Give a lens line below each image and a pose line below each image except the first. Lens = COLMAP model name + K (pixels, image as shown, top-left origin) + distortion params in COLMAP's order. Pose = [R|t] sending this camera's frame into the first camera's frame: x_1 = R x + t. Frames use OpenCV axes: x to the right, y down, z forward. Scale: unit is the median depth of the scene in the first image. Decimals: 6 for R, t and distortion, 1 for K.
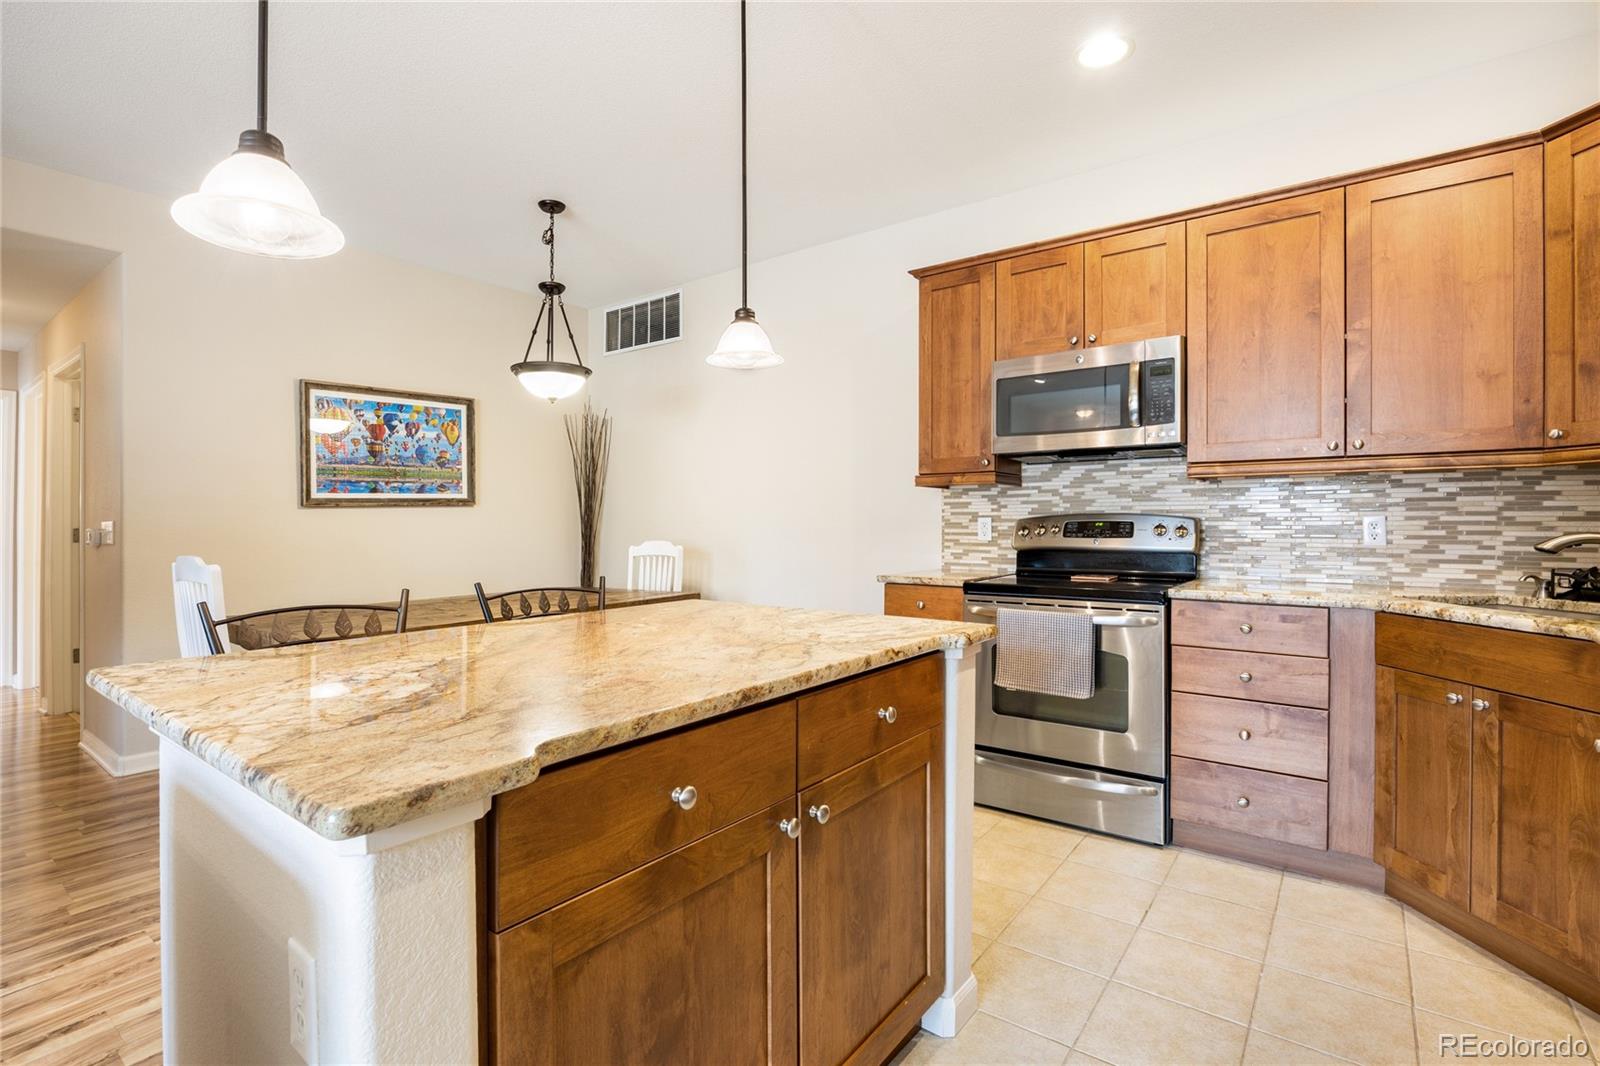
lens RADIAL K [[741.7, 0, 802.3], [0, 741.7, 527.9], [0, 0, 1]] dist [-0.013143, 0.000145]
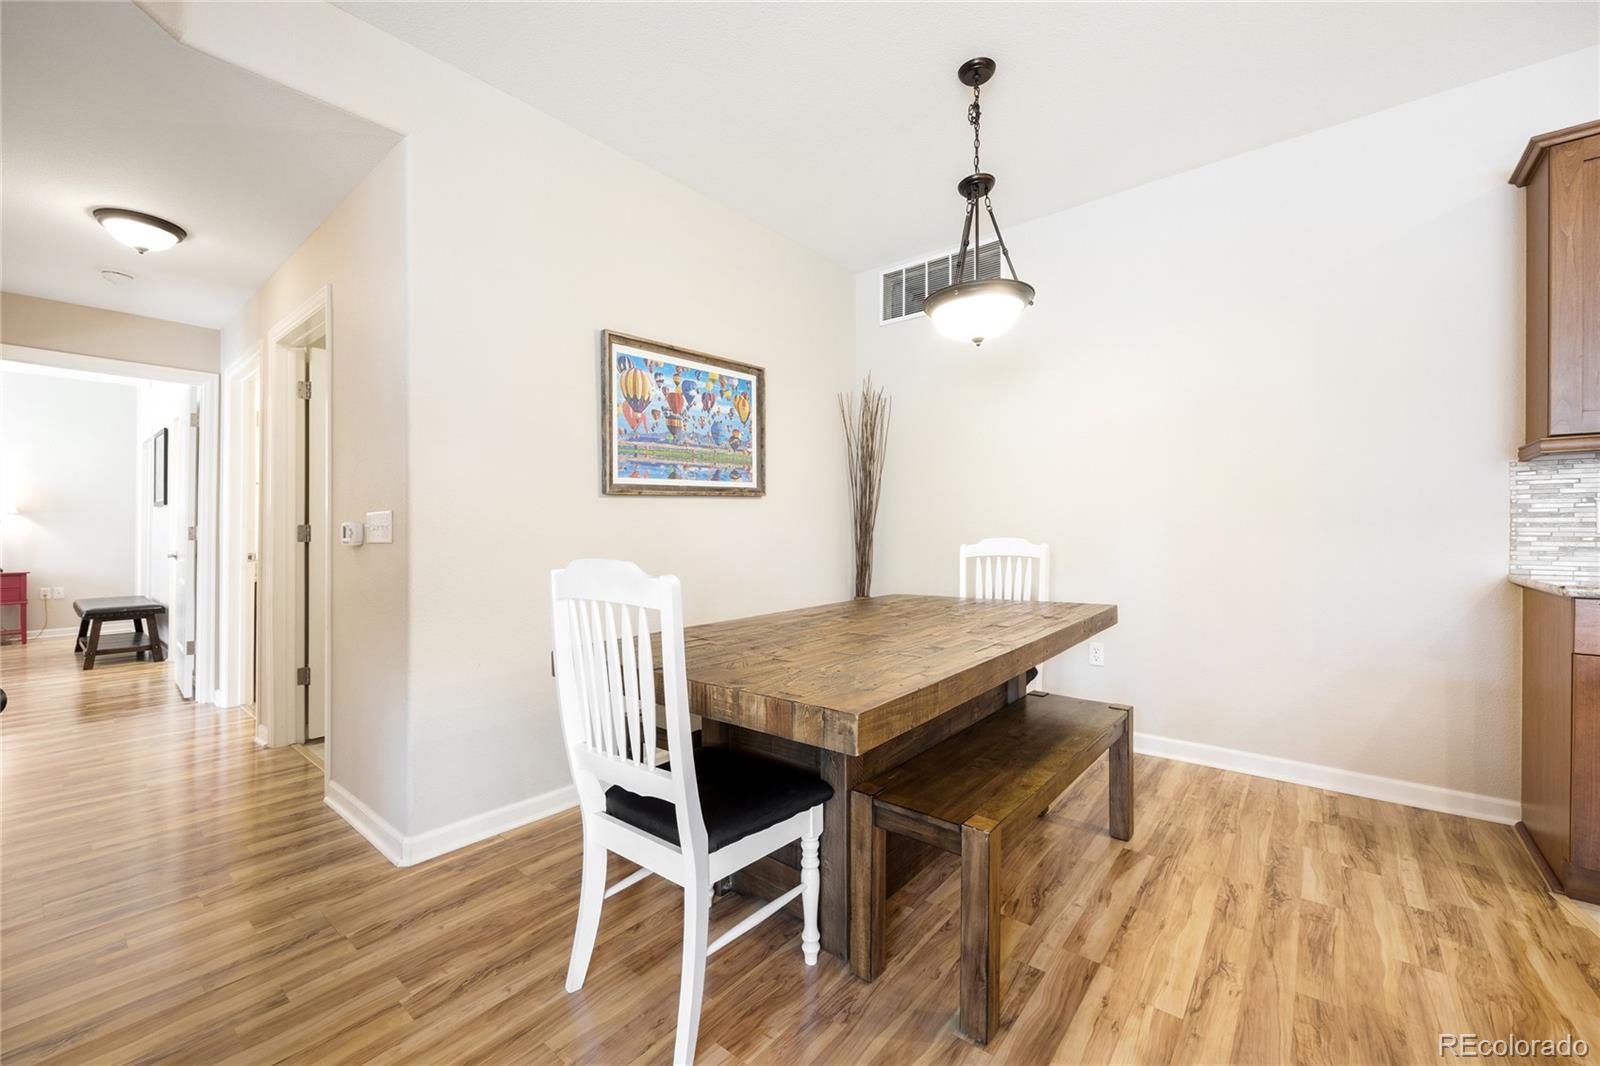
lens RADIAL K [[644.0, 0, 800.0], [0, 644.0, 533.0], [0, 0, 1]] dist [0.001771, 0.000001]
pose [[0.998719, -0.002773, -0.050533, -0.396329], [0.002865, 0.999994, 0.001734, 0.010205], [0.050528, -0.001876, 0.998721, 0.300487]]
